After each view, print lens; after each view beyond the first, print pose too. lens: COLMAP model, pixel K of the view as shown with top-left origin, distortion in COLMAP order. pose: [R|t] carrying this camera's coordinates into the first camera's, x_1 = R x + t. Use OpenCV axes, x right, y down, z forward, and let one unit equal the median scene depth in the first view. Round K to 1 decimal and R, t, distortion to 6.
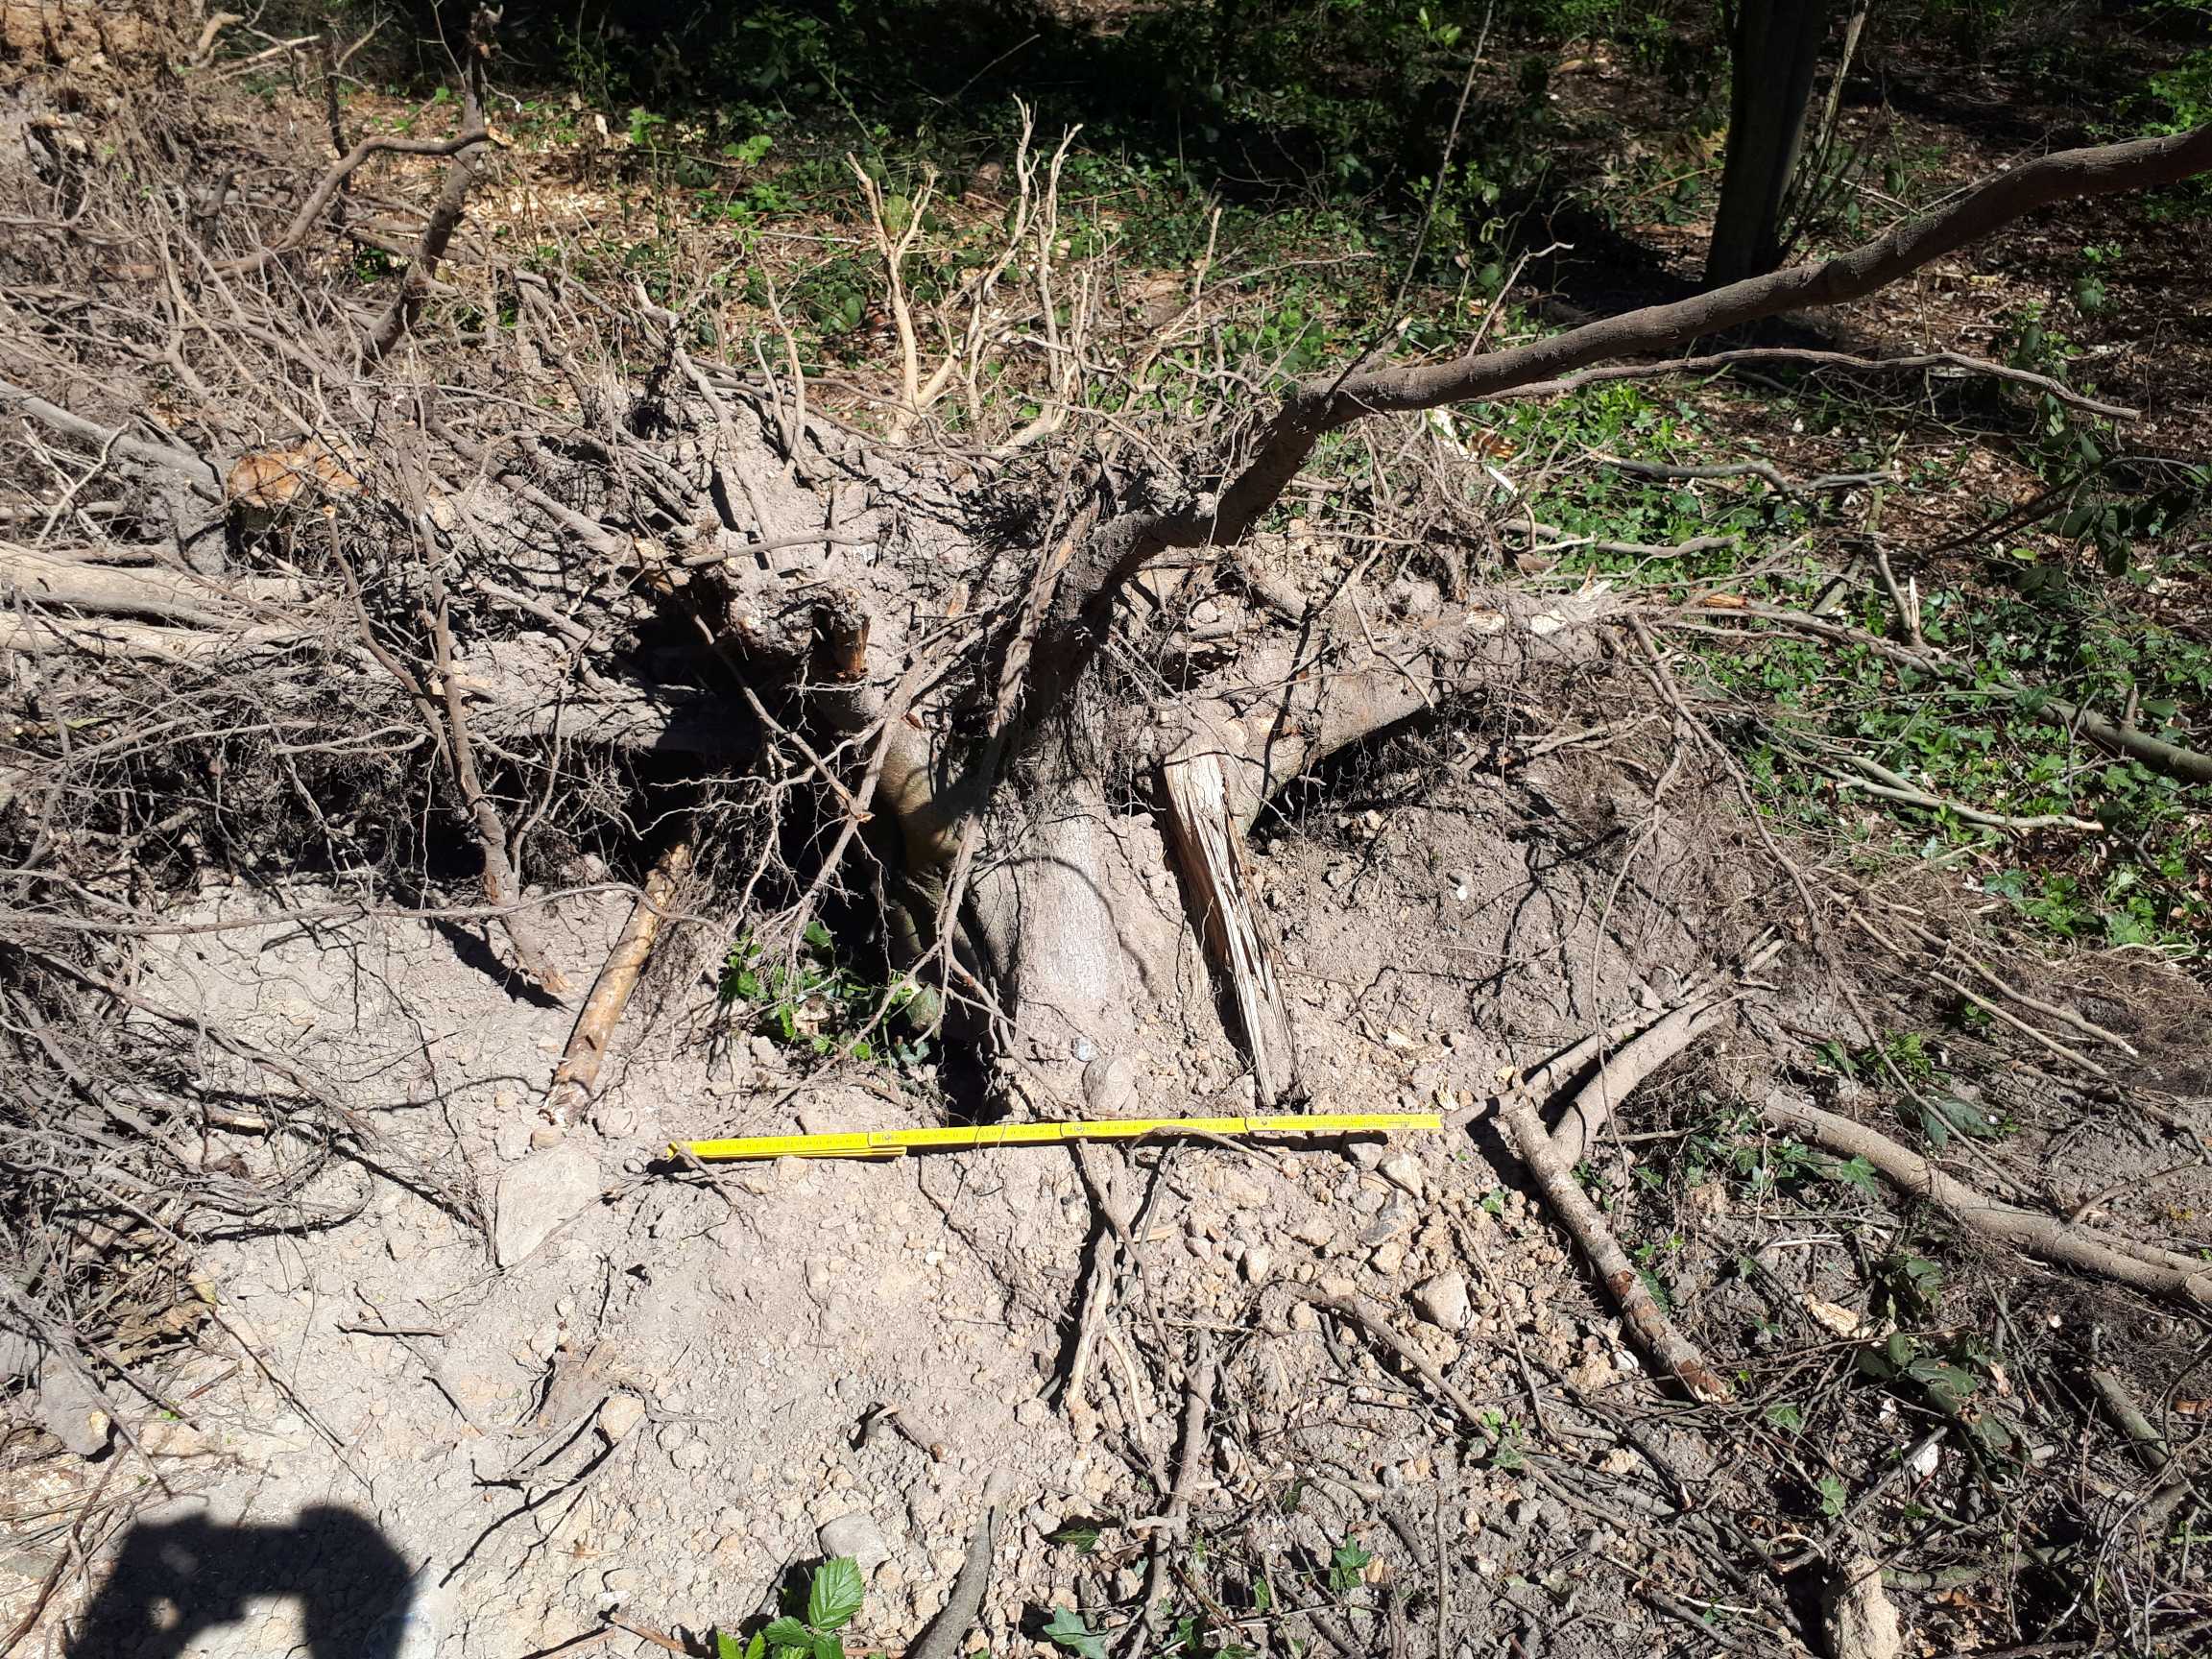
lens RADIAL K [[1762.1, 0, 1113.2], [0, 1762.1, 834.4], [0, 0, 1]] dist [0.026713, -0.016696]
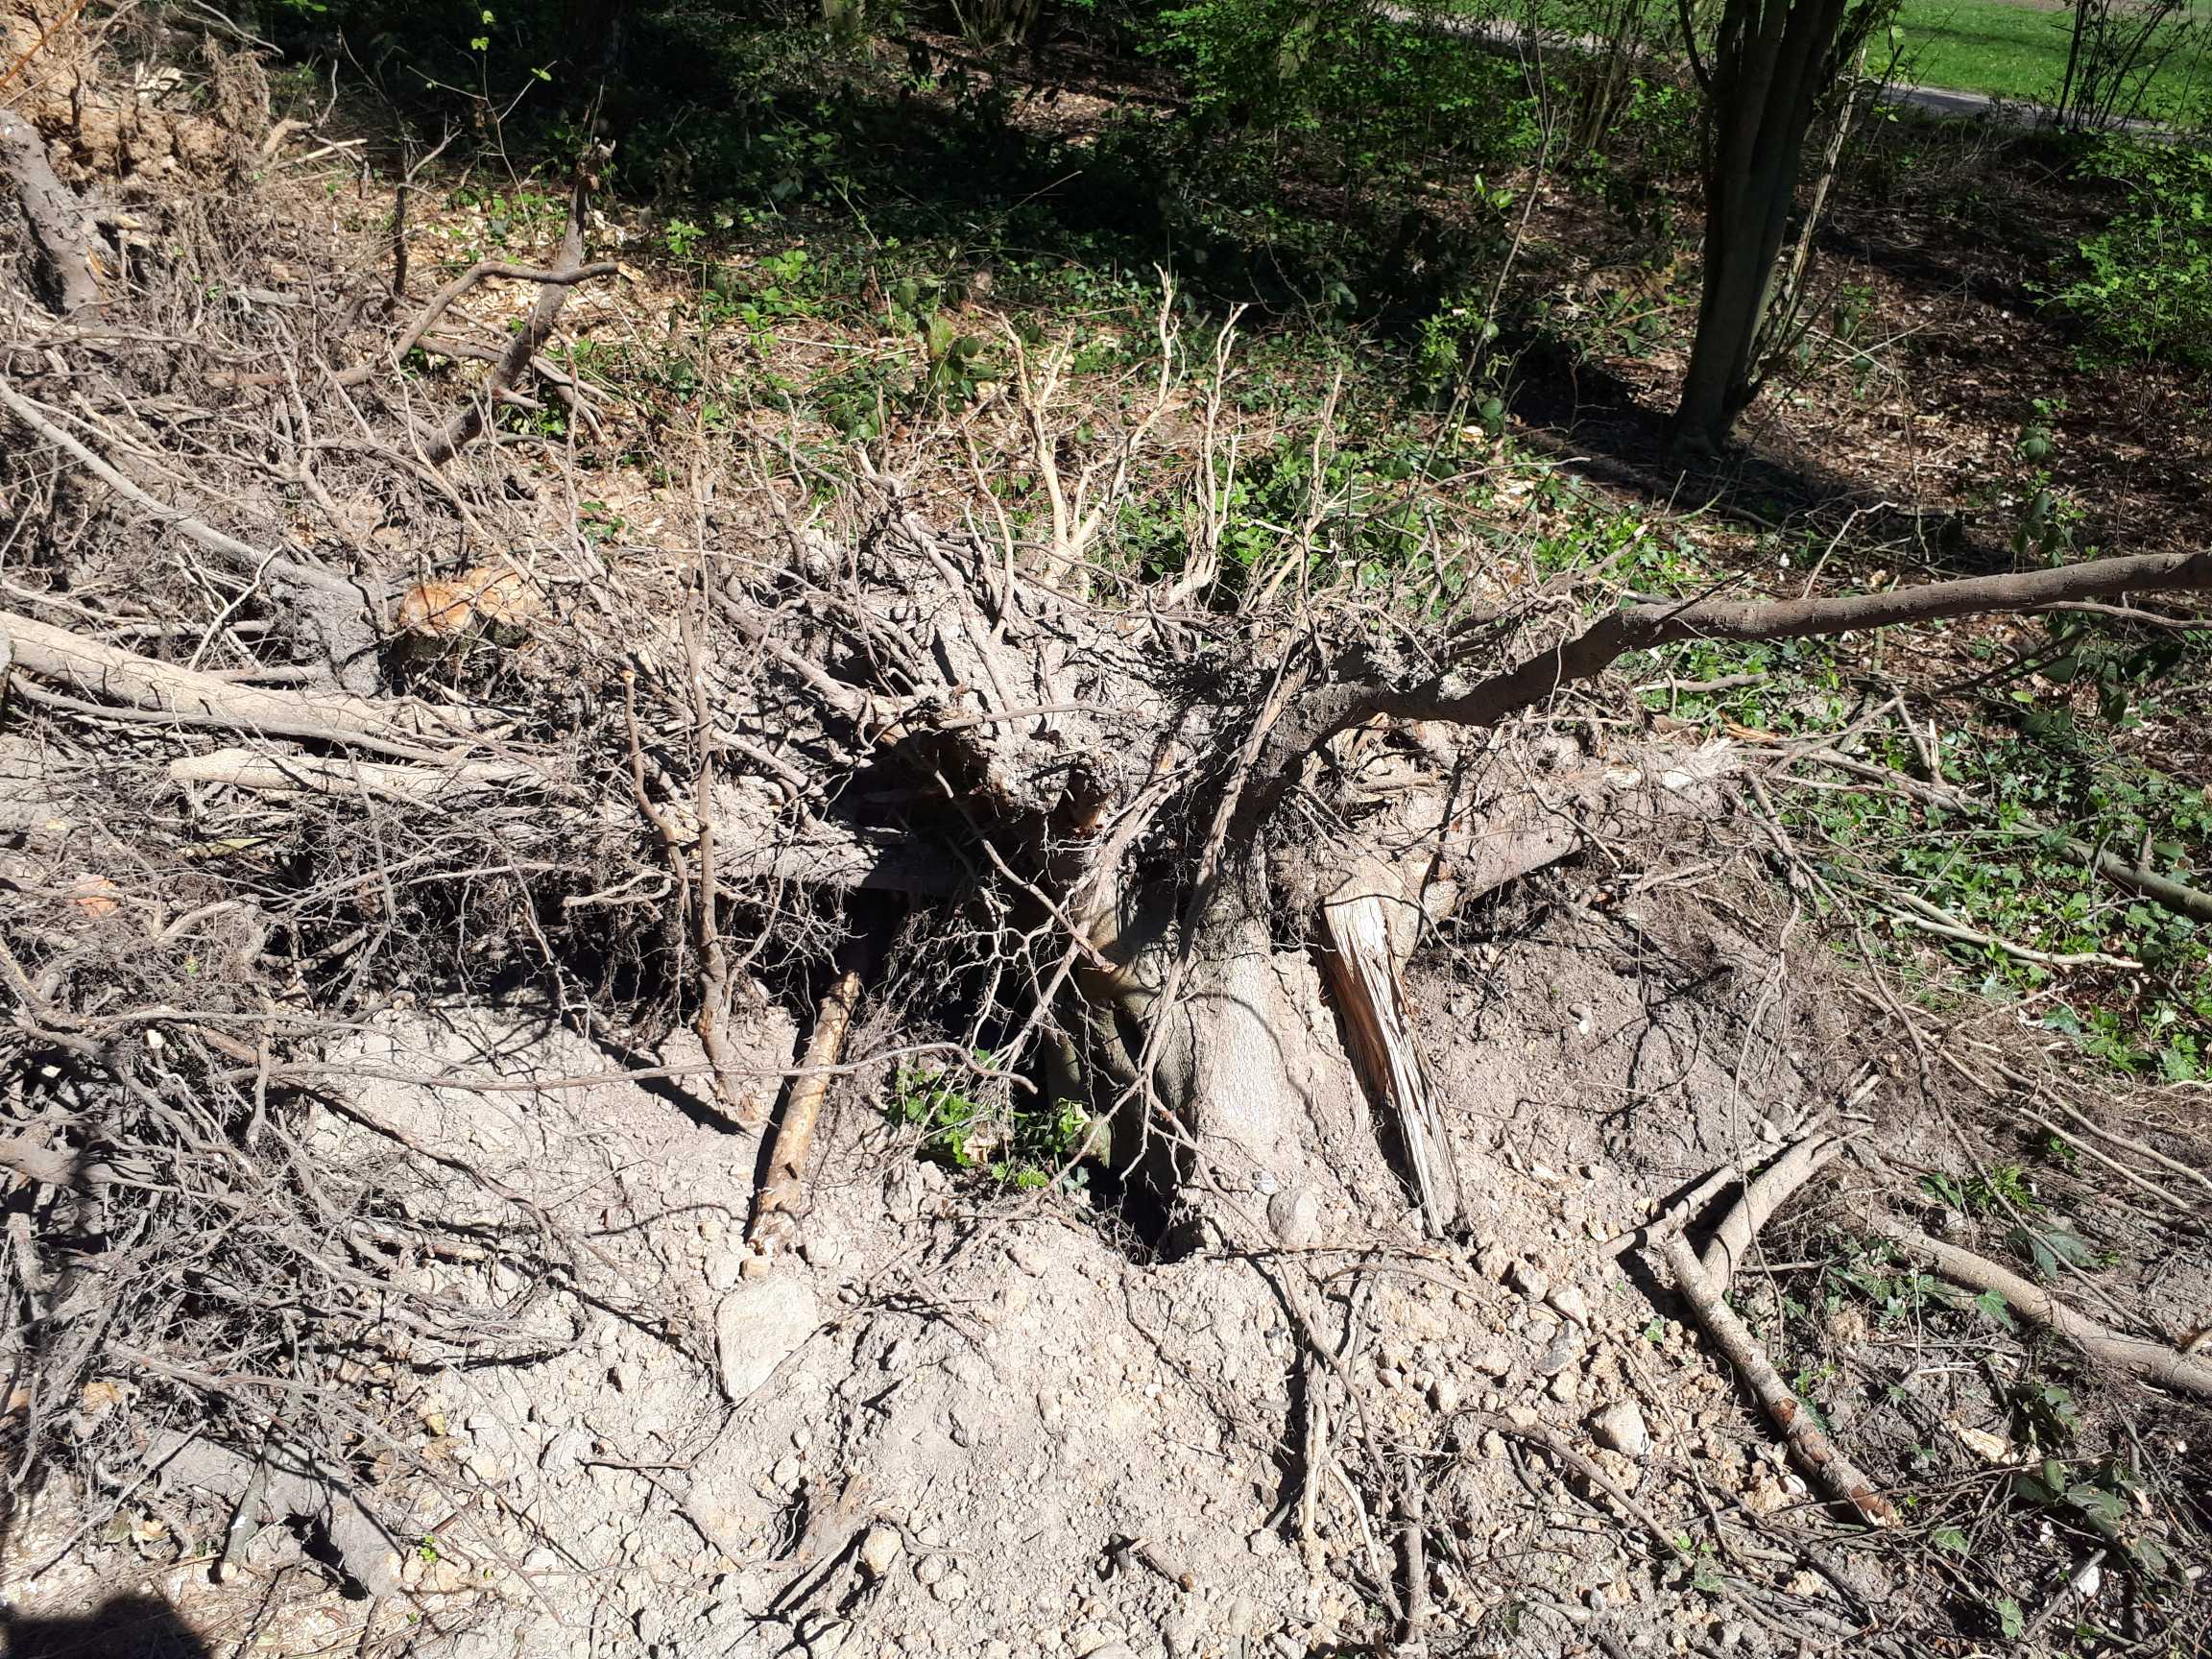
lens RADIAL K [[1762.1, 0, 1098.3], [0, 1762.1, 830.5], [0, 0, 1]] dist [0.026713, -0.016696]
pose [[0.997690, 0.017615, 0.065606, -0.183184], [-0.014991, 0.999076, -0.040273, -0.041980], [-0.066255, 0.039197, 0.997033, -0.046417]]
